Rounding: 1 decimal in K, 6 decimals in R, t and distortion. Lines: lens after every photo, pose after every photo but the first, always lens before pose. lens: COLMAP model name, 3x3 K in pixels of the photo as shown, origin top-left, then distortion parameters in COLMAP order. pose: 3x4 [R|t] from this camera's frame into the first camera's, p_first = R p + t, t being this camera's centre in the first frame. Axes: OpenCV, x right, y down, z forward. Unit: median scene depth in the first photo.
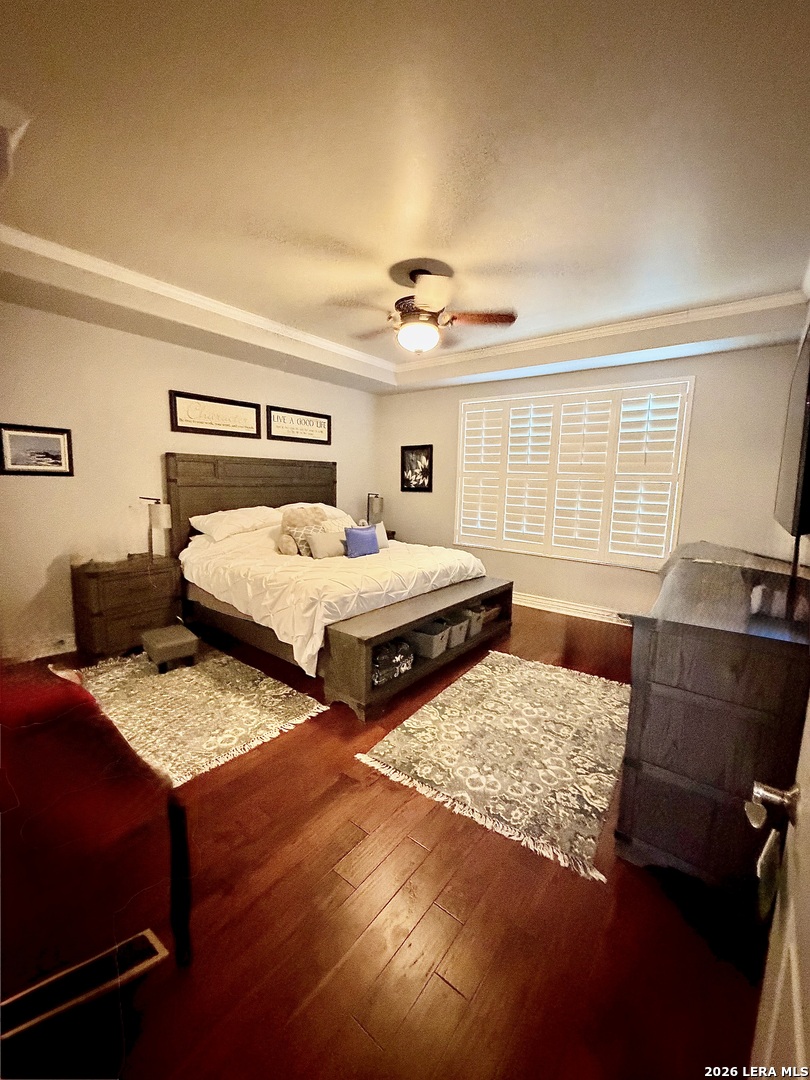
lens RADIAL K [[429.4, 0, 405.0], [0, 429.4, 540.0], [0, 0, 1]] dist [-0.001492, 0.000059]
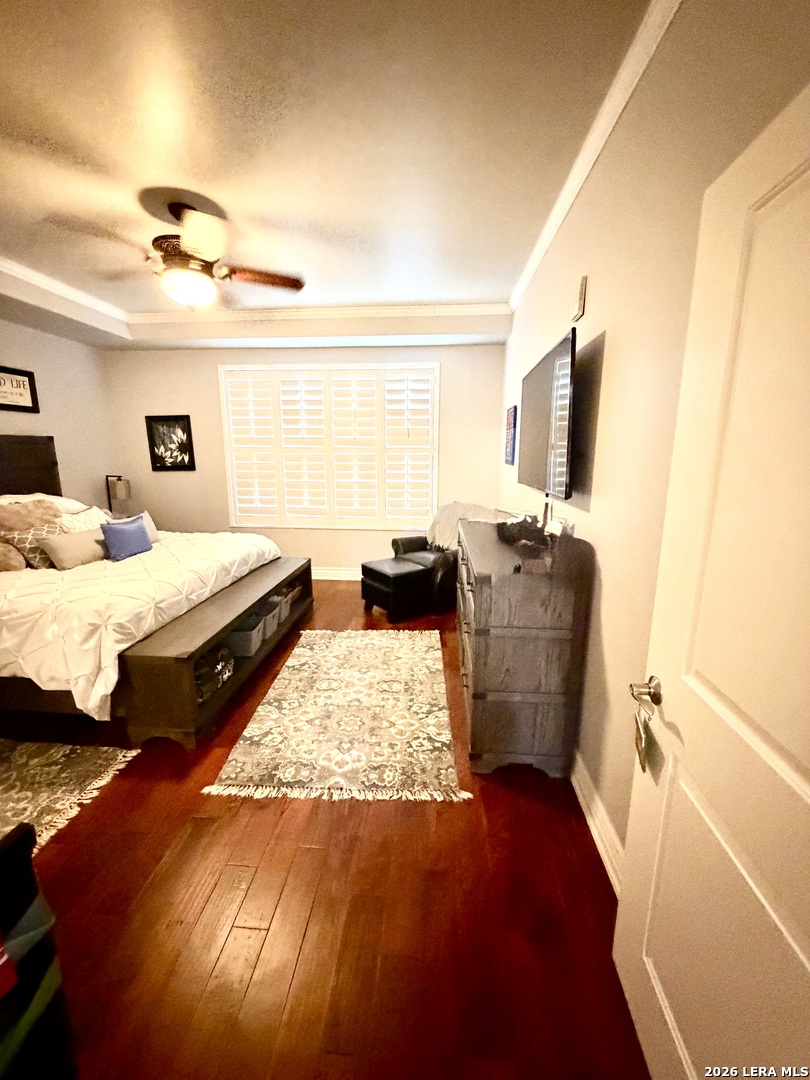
lens RADIAL K [[429.4, 0, 405.0], [0, 429.4, 540.0], [0, 0, 1]] dist [-0.001492, 0.000059]
pose [[0.835557, -0.133077, 0.533043, -0.130752], [0.095805, 0.990648, 0.097146, -0.030402], [-0.540986, -0.030103, 0.840492, 0.059803]]
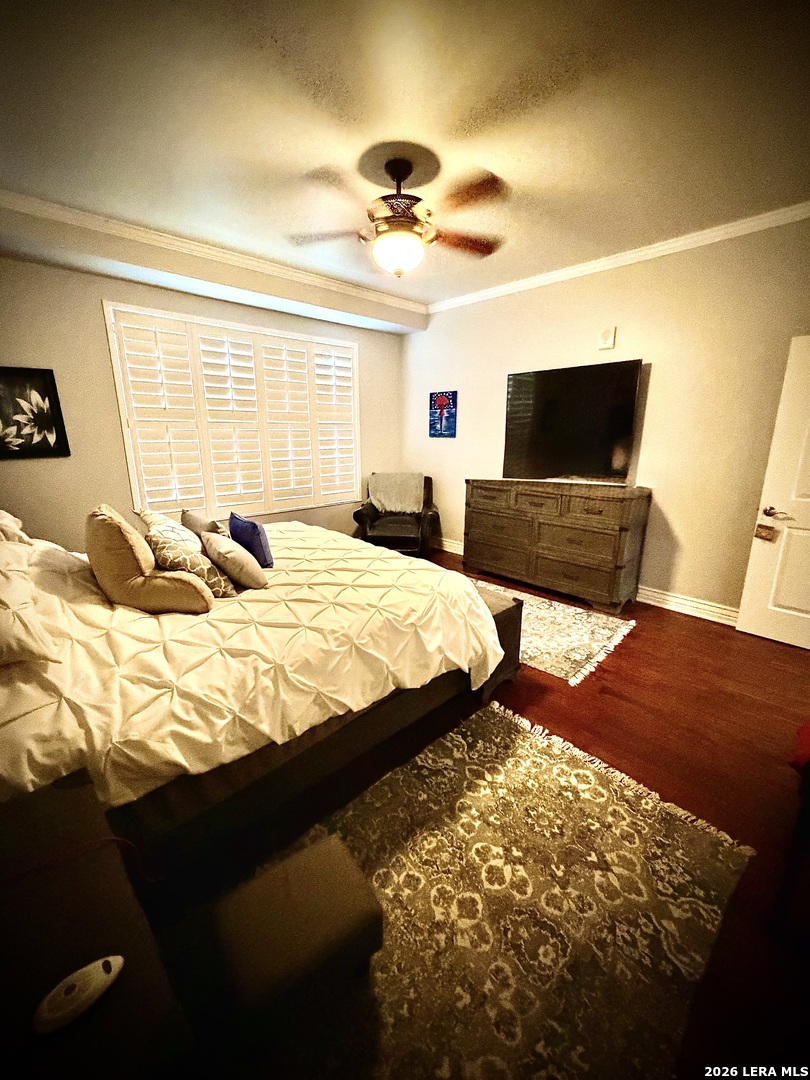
lens RADIAL K [[429.4, 0, 405.0], [0, 429.4, 540.0], [0, 0, 1]] dist [-0.001492, 0.000059]
pose [[0.146573, -0.270631, 0.951460, -0.901894], [0.145032, 0.957333, 0.249959, -0.164282], [-0.978510, 0.101355, 0.179570, 0.933557]]
